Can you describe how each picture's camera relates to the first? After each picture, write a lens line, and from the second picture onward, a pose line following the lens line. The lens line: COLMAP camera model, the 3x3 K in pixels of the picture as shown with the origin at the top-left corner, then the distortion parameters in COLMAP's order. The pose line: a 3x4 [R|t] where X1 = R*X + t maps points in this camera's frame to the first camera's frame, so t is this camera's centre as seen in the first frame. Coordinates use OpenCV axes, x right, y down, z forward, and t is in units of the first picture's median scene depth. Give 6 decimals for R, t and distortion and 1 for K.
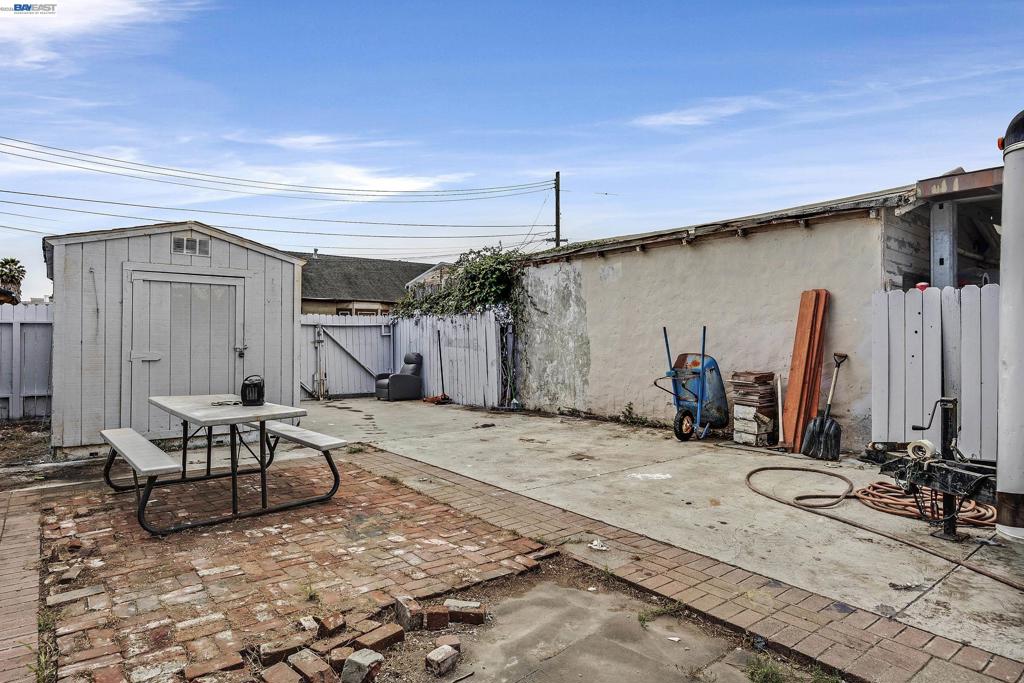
lens RADIAL K [[591.2, 0, 511.0], [0, 591.2, 340.0], [0, 0, 1]] dist [-0.005422, 0.001729]
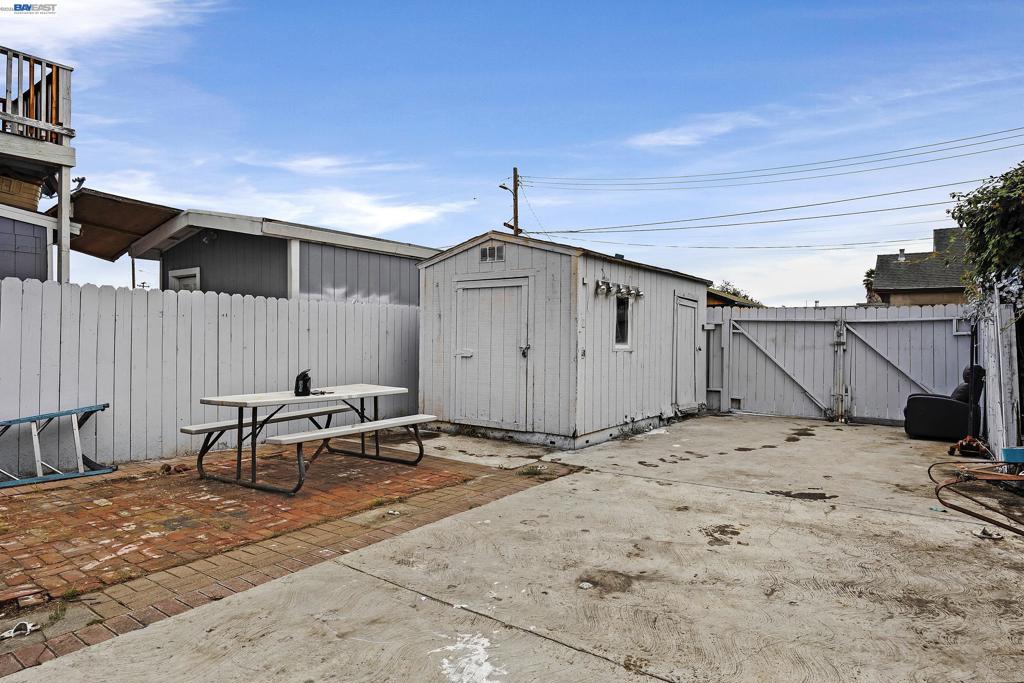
lens RADIAL K [[591.2, 0, 511.4], [0, 591.2, 338.9], [0, 0, 1]] dist [-0.005422, 0.001729]
pose [[0.273639, -0.000239, -0.961833, 0.572069], [-0.006630, 0.999976, -0.002135, 0.001187], [0.961810, 0.006961, 0.273630, 0.801853]]
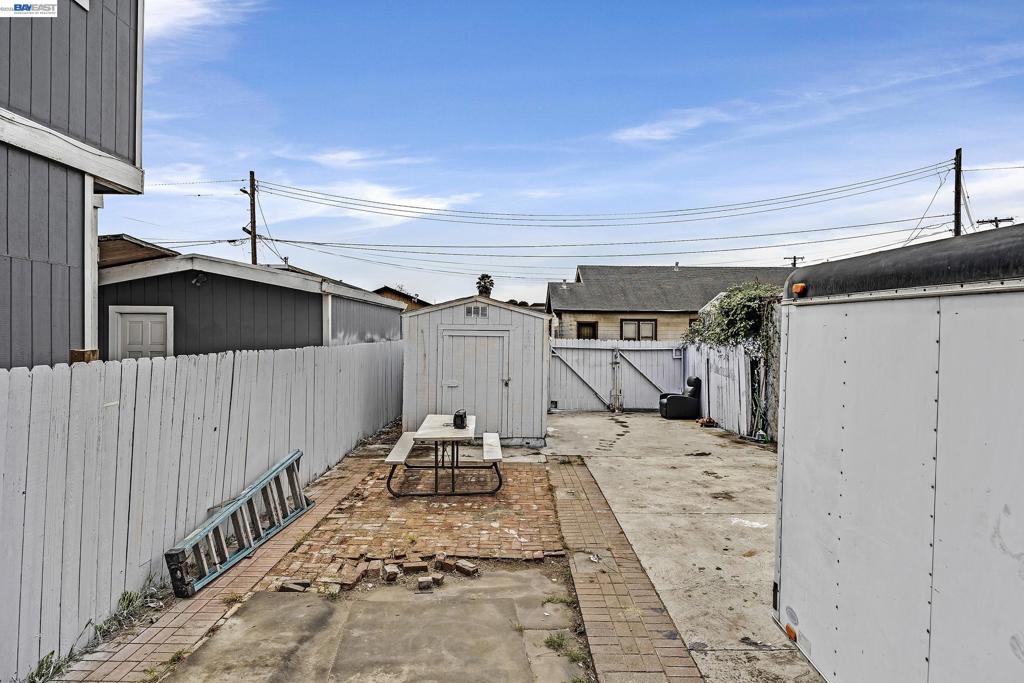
lens RADIAL K [[591.2, 0, 512.3], [0, 591.2, 337.8], [0, 0, 1]] dist [-0.005422, 0.001729]
pose [[0.785267, 0.010939, -0.619061, 0.510180], [-0.008105, 0.999940, 0.007388, -0.113302], [0.619104, -0.000784, 0.785309, -0.143327]]
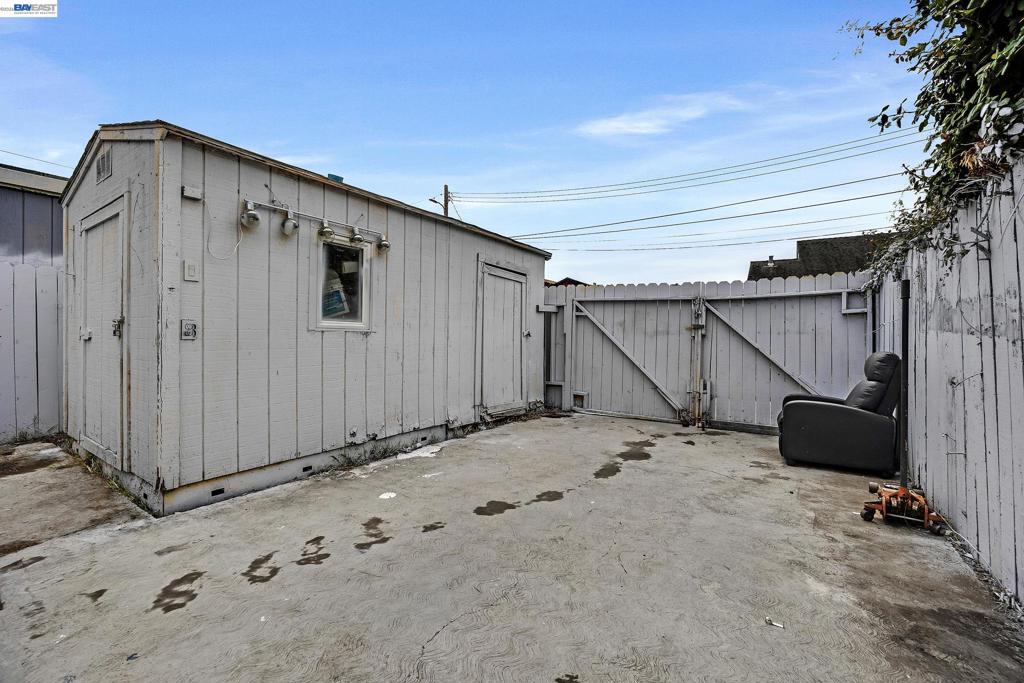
lens RADIAL K [[426.4, 0, 511.1], [0, 426.4, 340.1], [0, 0, 1]] dist [-0.009471, -0.000468]
pose [[0.310634, 0.007578, -0.950499, 0.046553], [-0.008817, 0.999948, 0.005091, 0.029542], [0.950489, 0.006799, 0.310685, 1.401965]]
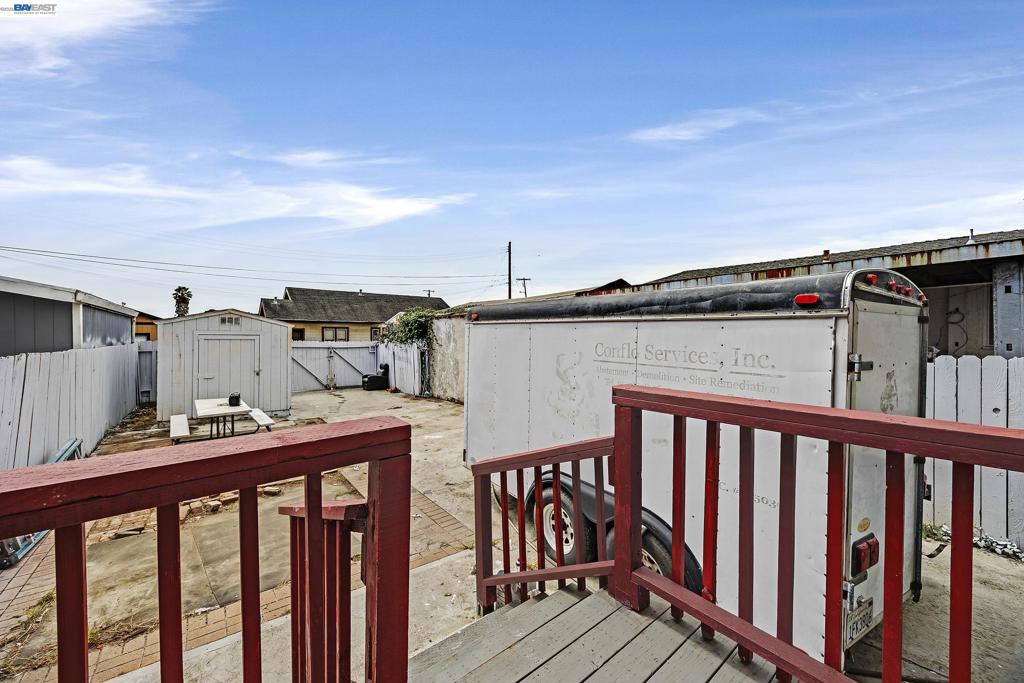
lens RADIAL K [[391.8, 0, 511.0], [0, 391.8, 340.5], [0, 0, 1]] dist [-0.001538, -0.000226]
pose [[0.999946, 0.001938, -0.010204, 0.469490], [-0.001872, 0.999977, 0.006537, -0.112199], [0.010216, -0.006518, 0.999927, -0.356563]]
